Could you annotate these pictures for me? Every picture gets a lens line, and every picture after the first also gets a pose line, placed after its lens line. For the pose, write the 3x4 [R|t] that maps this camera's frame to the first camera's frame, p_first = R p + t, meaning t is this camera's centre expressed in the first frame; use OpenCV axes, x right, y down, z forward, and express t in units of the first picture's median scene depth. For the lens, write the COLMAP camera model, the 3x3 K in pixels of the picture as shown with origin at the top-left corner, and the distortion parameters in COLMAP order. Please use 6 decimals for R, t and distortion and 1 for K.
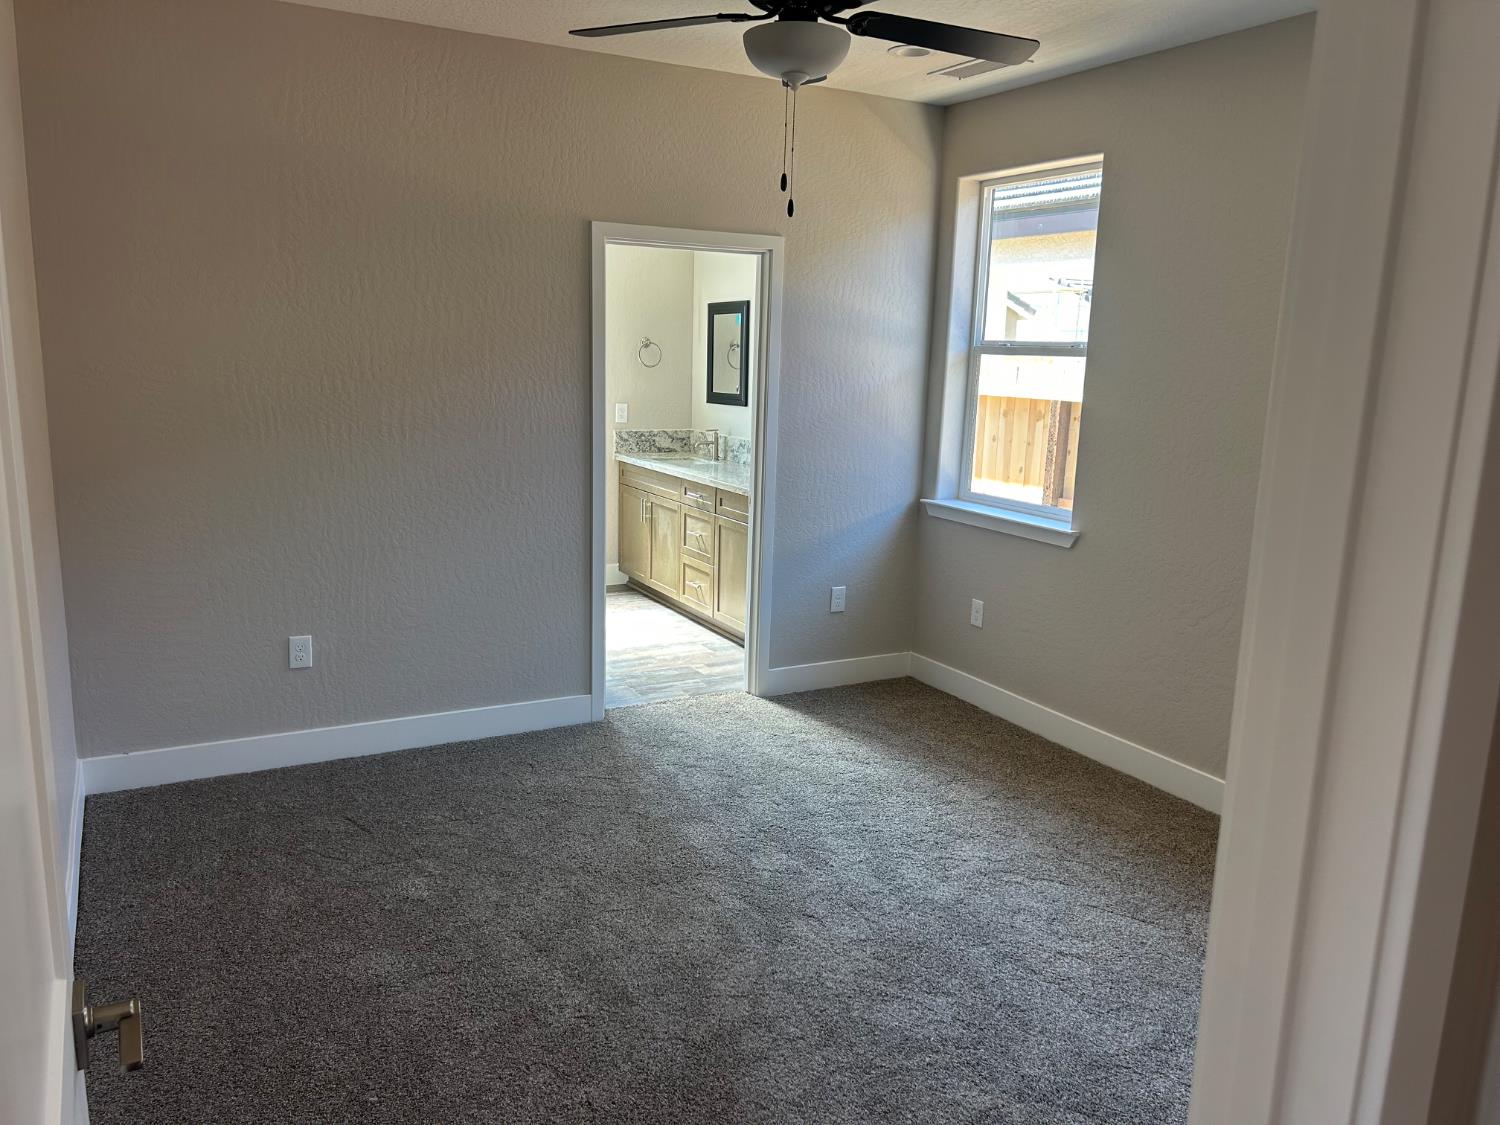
lens RADIAL K [[1139.8, 0, 741.1], [0, 1139.8, 570.9], [0, 0, 1]] dist [0.050181, -0.006947]
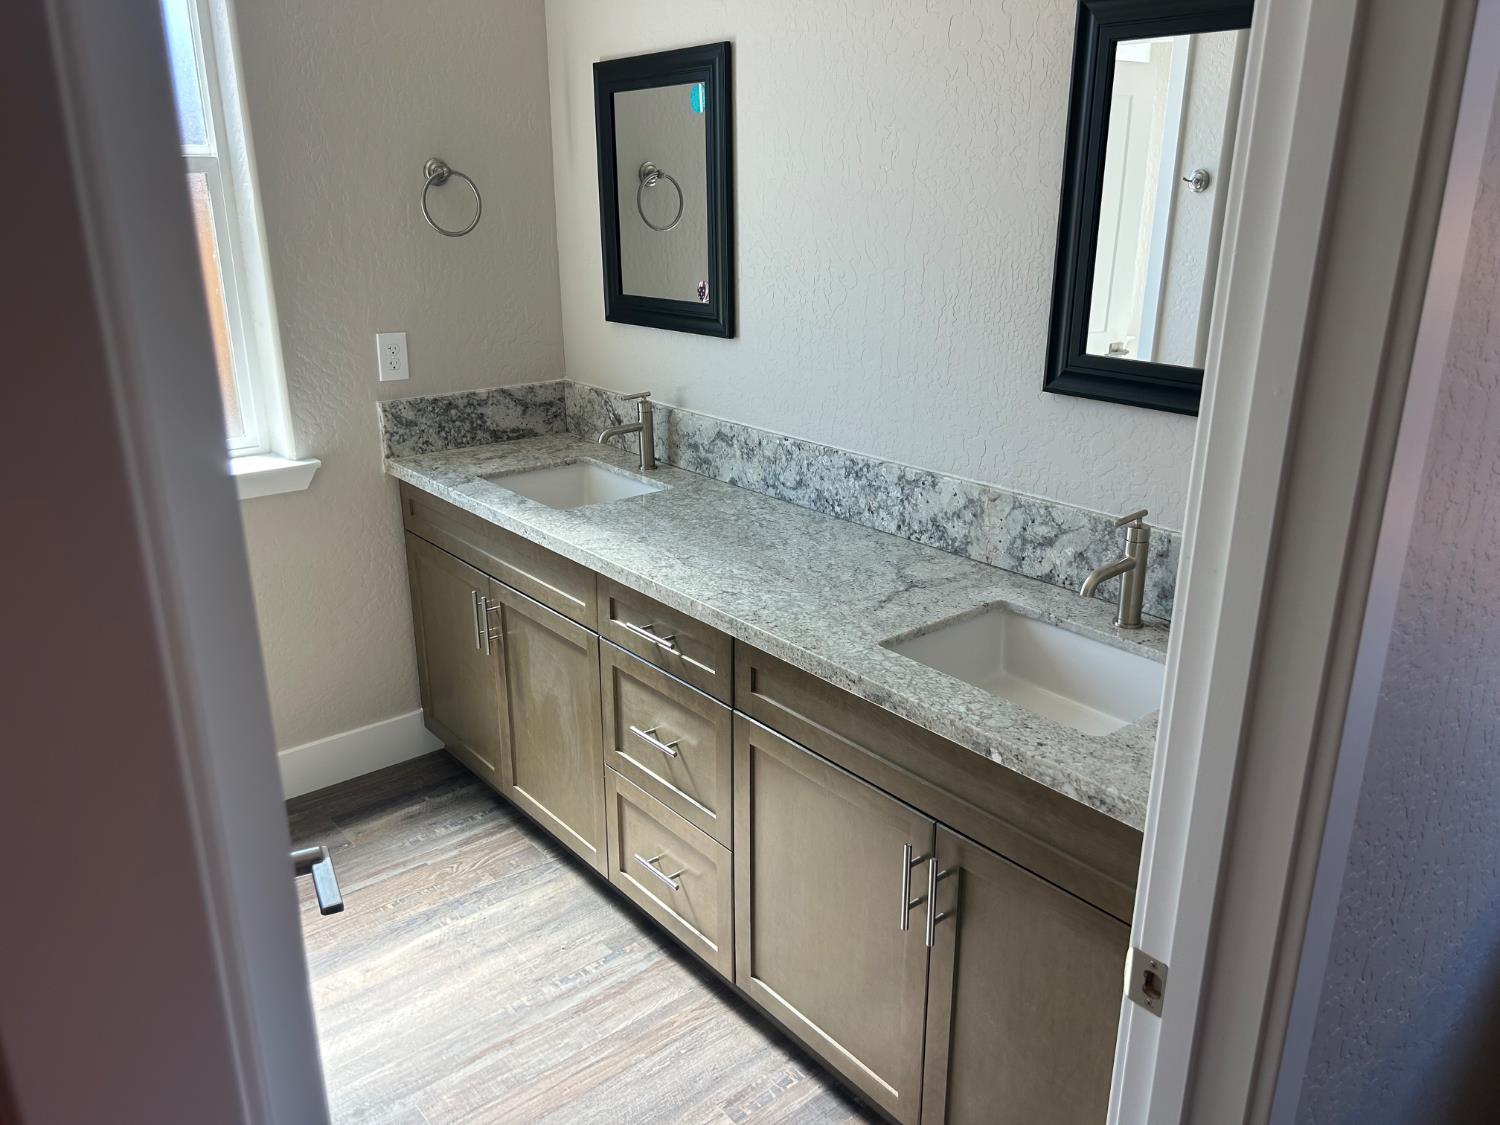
lens RADIAL K [[1162.5, 0, 750.0], [0, 1162.5, 562.5], [0, 0, 1]] dist [-0.003253, -0.002672]
pose [[0.979344, -0.091840, 0.180142, -0.064048], [0.066060, 0.987337, 0.144231, -0.120768], [-0.191107, -0.129351, 0.973009, 0.587742]]
